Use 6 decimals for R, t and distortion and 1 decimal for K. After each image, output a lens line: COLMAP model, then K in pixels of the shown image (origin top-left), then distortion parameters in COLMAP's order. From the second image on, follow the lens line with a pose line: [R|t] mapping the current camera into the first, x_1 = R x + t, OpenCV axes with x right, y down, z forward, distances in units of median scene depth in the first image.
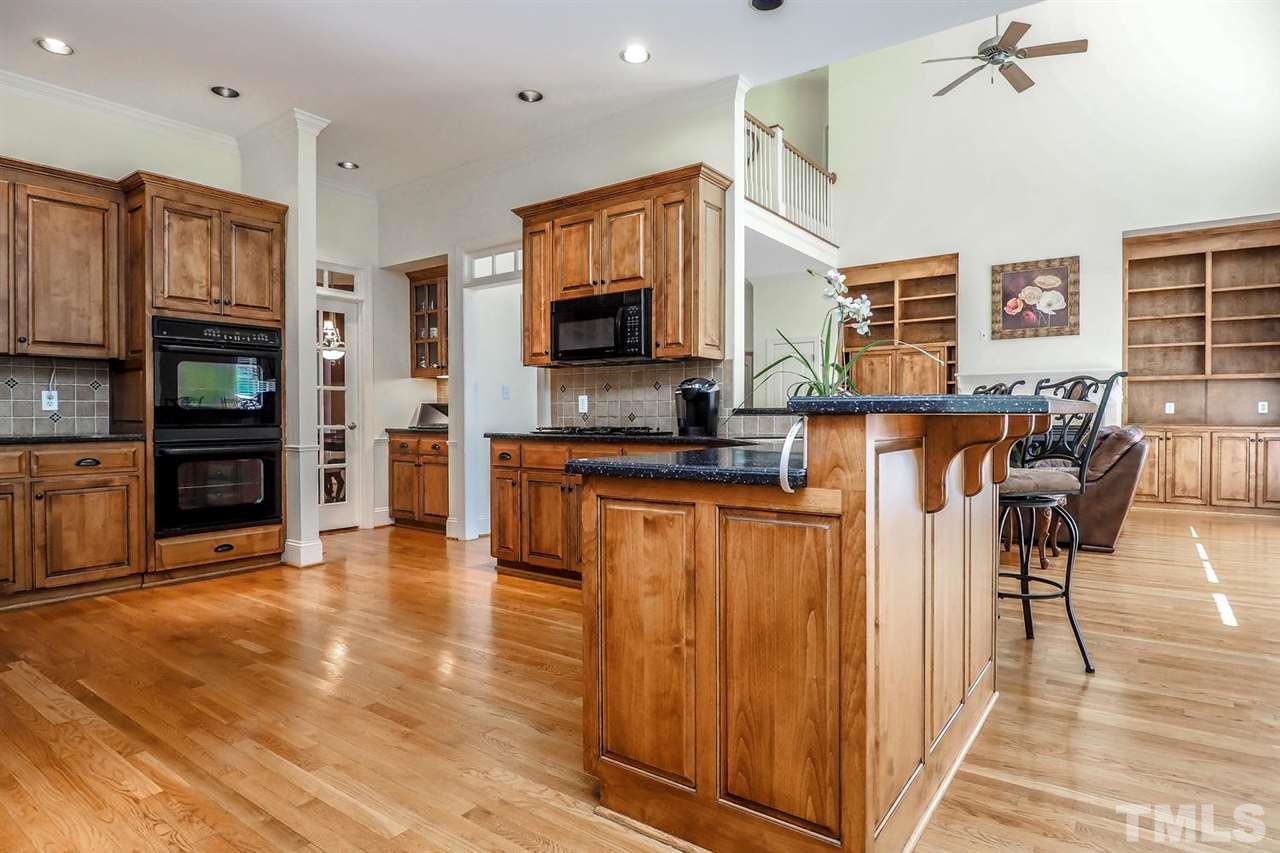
lens RADIAL K [[705.0, 0, 644.8], [0, 705.0, 438.3], [0, 0, 1]] dist [-0.005844, -0.002790]
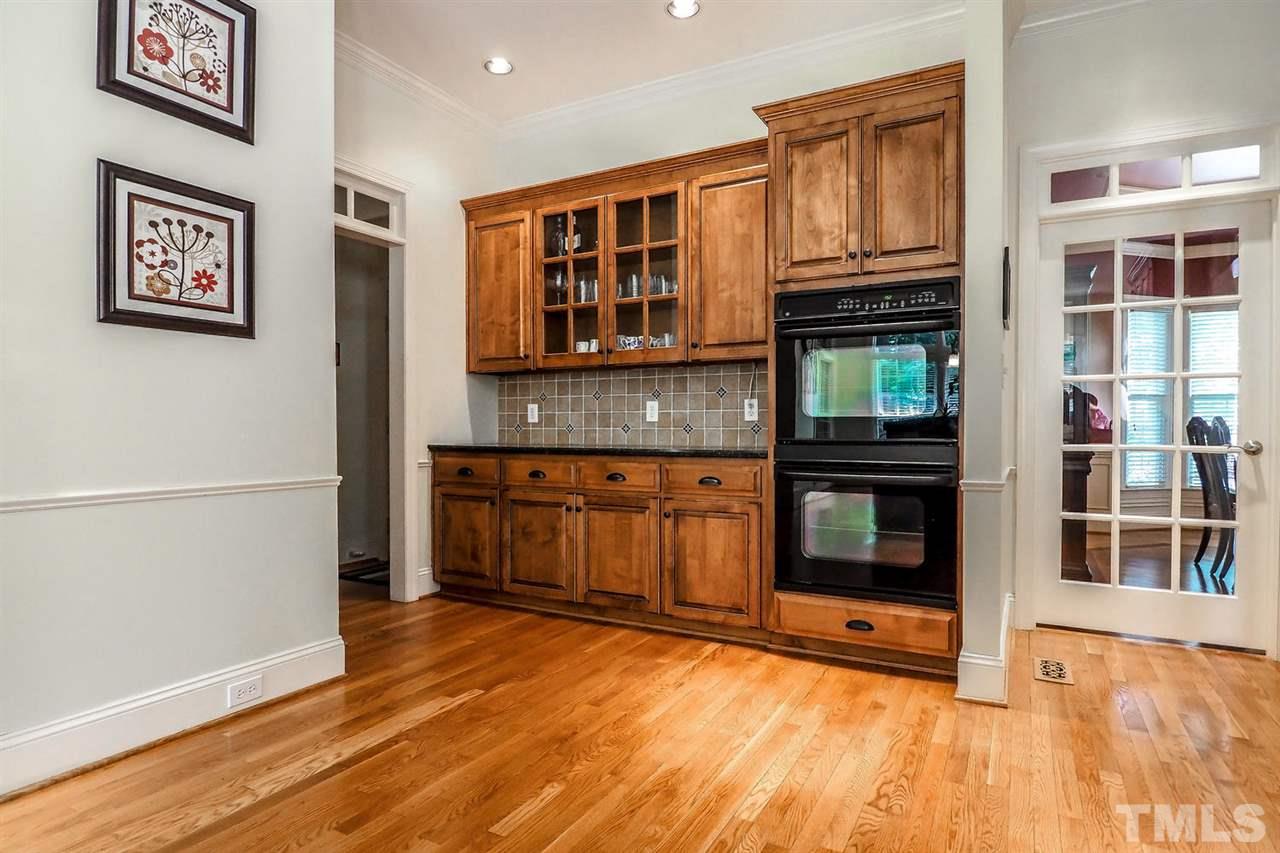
lens RADIAL K [[705.0, 0, 644.8], [0, 705.0, 438.3], [0, 0, 1]] dist [-0.005844, -0.002790]
pose [[0.127910, 0.012903, -0.991702, 0.034528], [-0.034602, 0.999365, 0.008540, -0.020867], [0.991182, 0.033223, 0.128275, 0.773707]]
